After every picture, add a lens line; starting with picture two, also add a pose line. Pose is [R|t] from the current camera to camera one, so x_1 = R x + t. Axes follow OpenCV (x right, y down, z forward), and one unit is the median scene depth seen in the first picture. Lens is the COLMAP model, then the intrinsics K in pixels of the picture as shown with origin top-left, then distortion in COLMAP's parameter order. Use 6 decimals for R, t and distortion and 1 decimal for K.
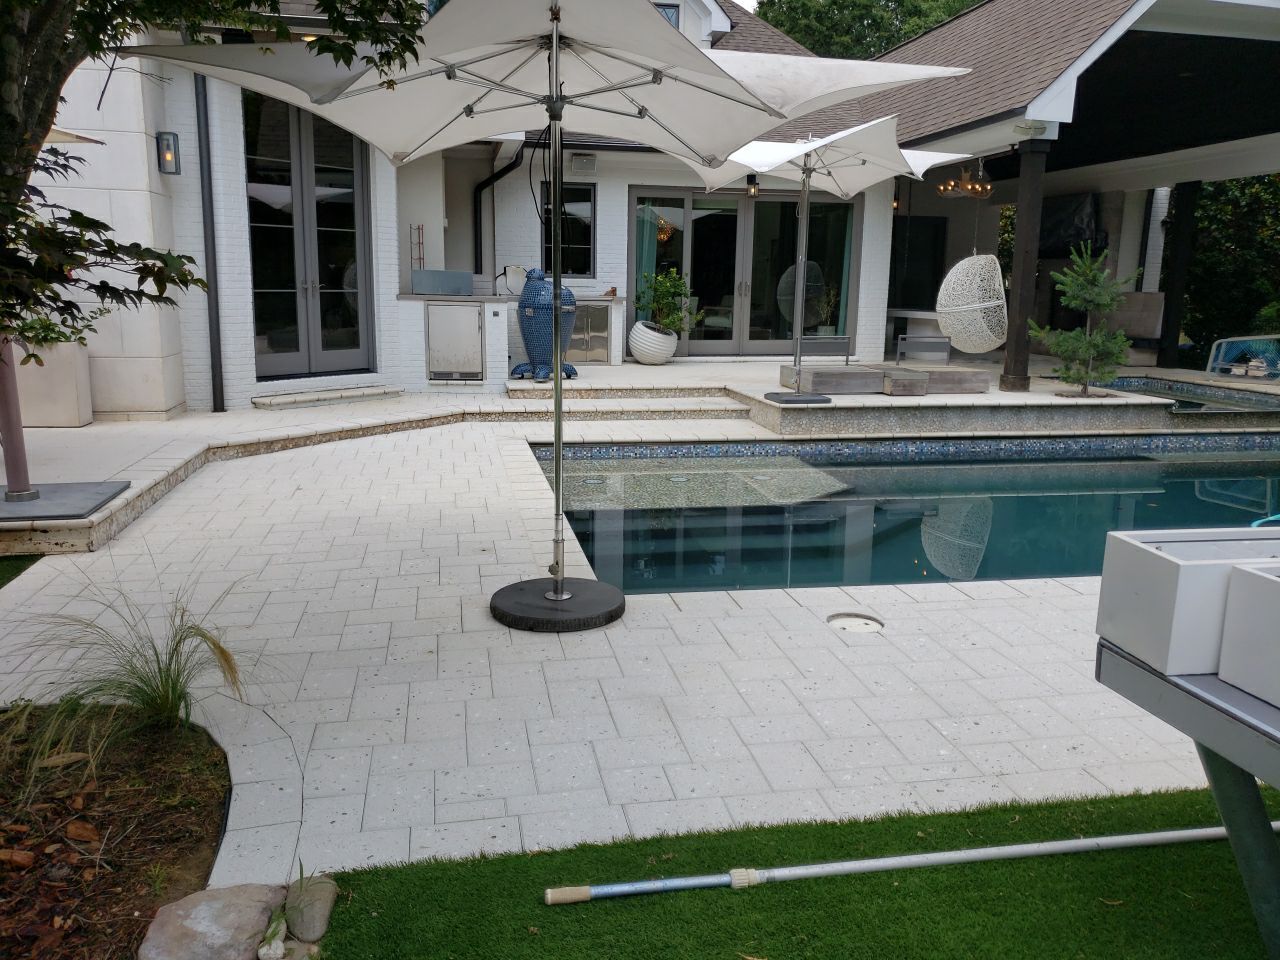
lens RADIAL K [[984.7, 0, 679.6], [0, 984.7, 459.2], [0, 0, 1]] dist [0.089937, -0.127996]
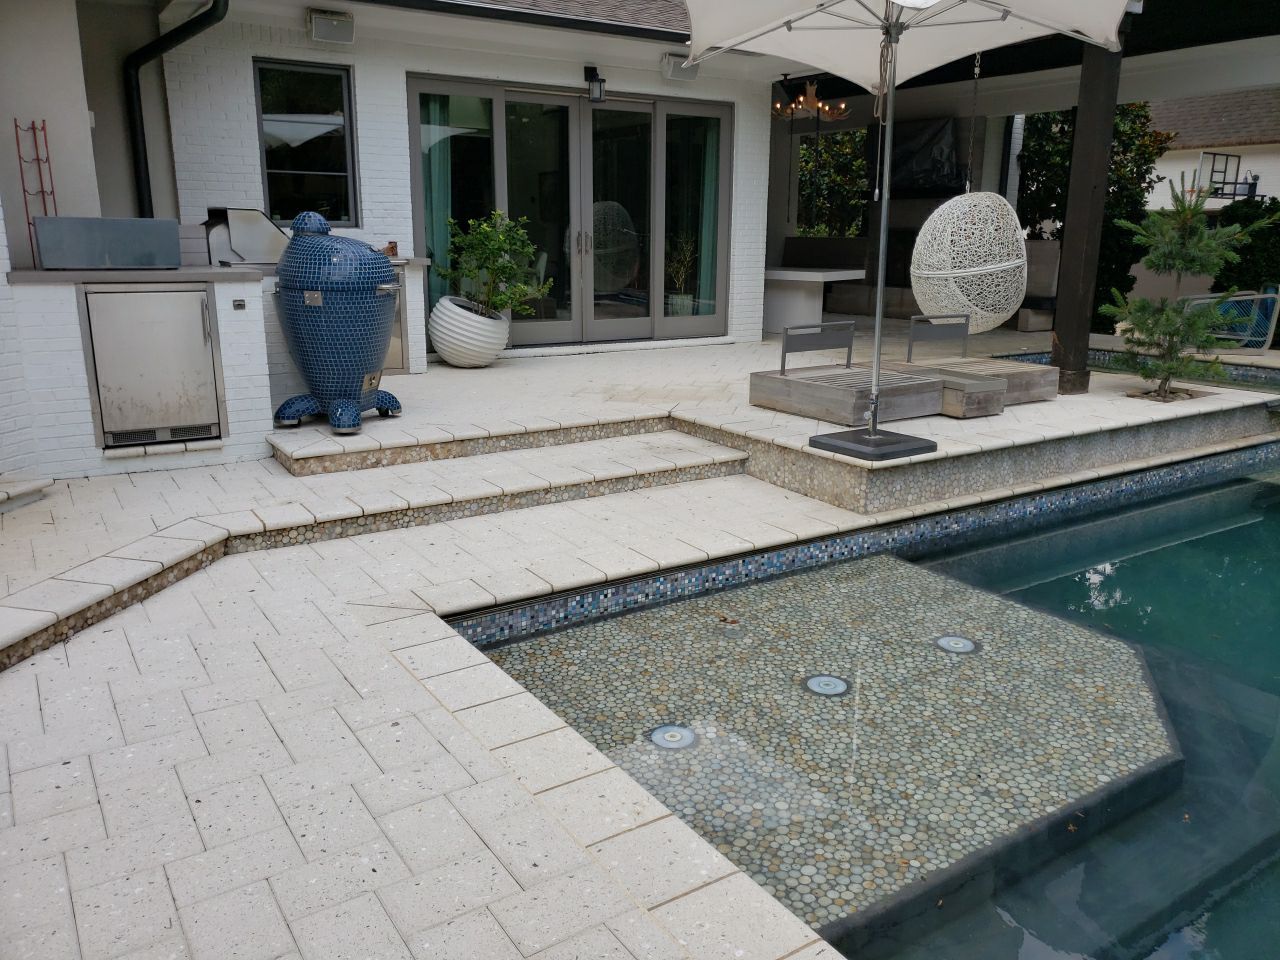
lens RADIAL K [[984.7, 0, 679.6], [0, 984.7, 459.2], [0, 0, 1]] dist [0.089937, -0.127996]
pose [[0.928456, -0.091022, 0.360118, -0.166471], [0.070218, 0.995040, 0.070465, -0.088556], [-0.364746, -0.040136, 0.930242, 0.445833]]
